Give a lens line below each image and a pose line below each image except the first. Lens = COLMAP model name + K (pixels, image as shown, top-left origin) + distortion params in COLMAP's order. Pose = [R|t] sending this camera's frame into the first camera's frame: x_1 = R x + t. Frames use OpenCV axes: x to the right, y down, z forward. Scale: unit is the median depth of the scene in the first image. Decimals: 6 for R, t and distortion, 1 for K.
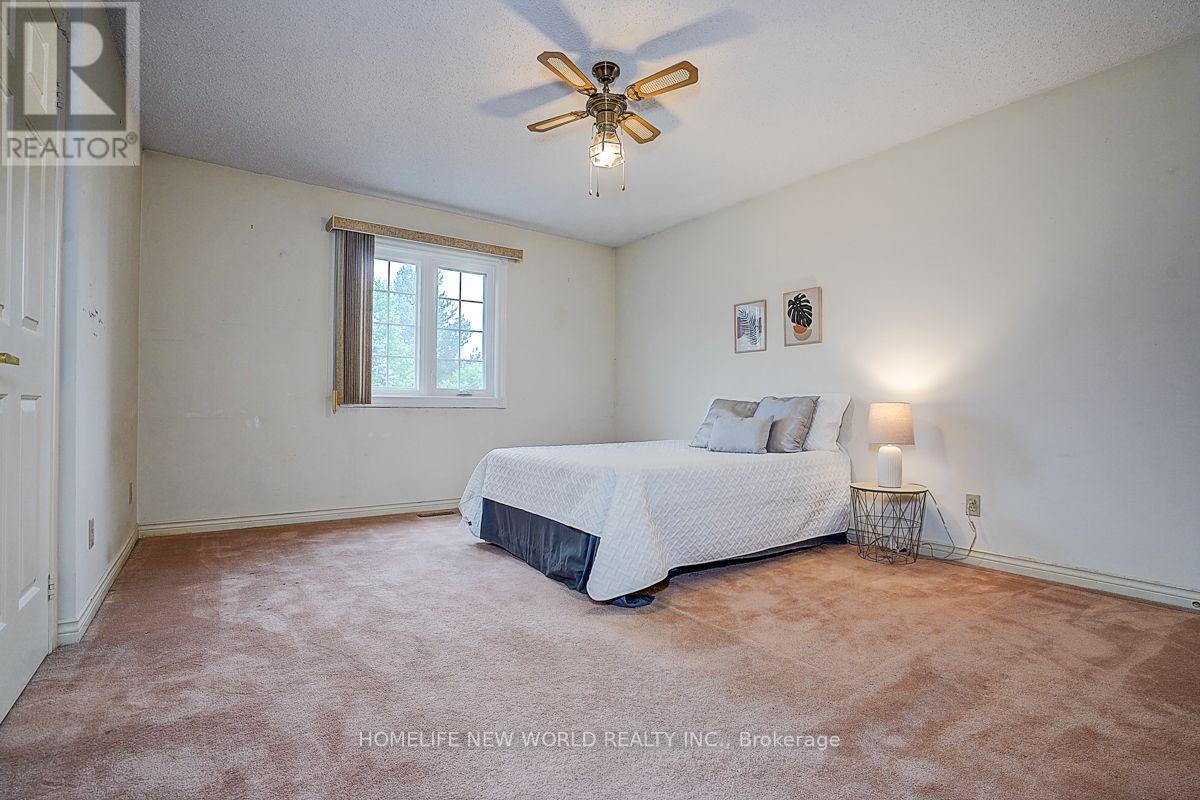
lens RADIAL K [[564.0, 0, 606.7], [0, 564.0, 404.1], [0, 0, 1]] dist [-0.030625, 0.000270]
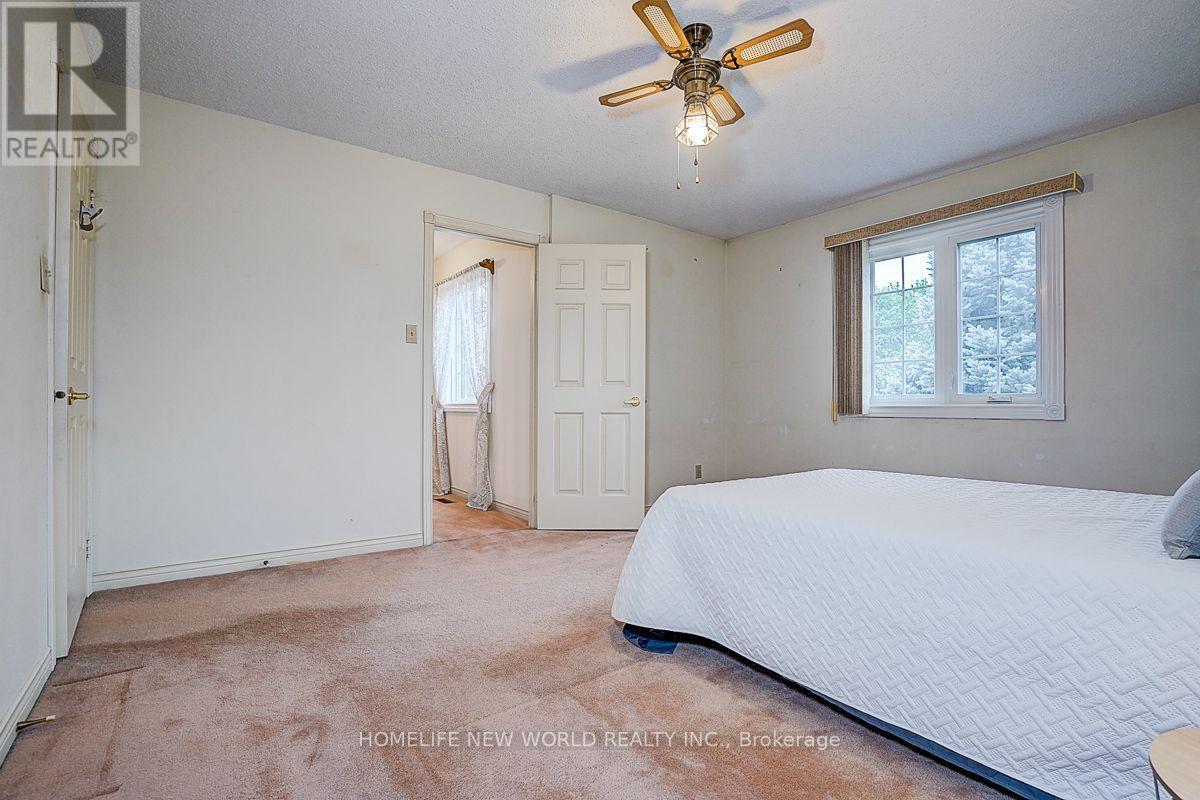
lens RADIAL K [[564.0, 0, 606.7], [0, 564.0, 404.1], [0, 0, 1]] dist [-0.030625, 0.000270]
pose [[0.021637, -0.016149, -0.999635, 0.547505], [0.000235, 0.999870, -0.016148, -0.001812], [0.999766, 0.000114, 0.021638, 0.542516]]
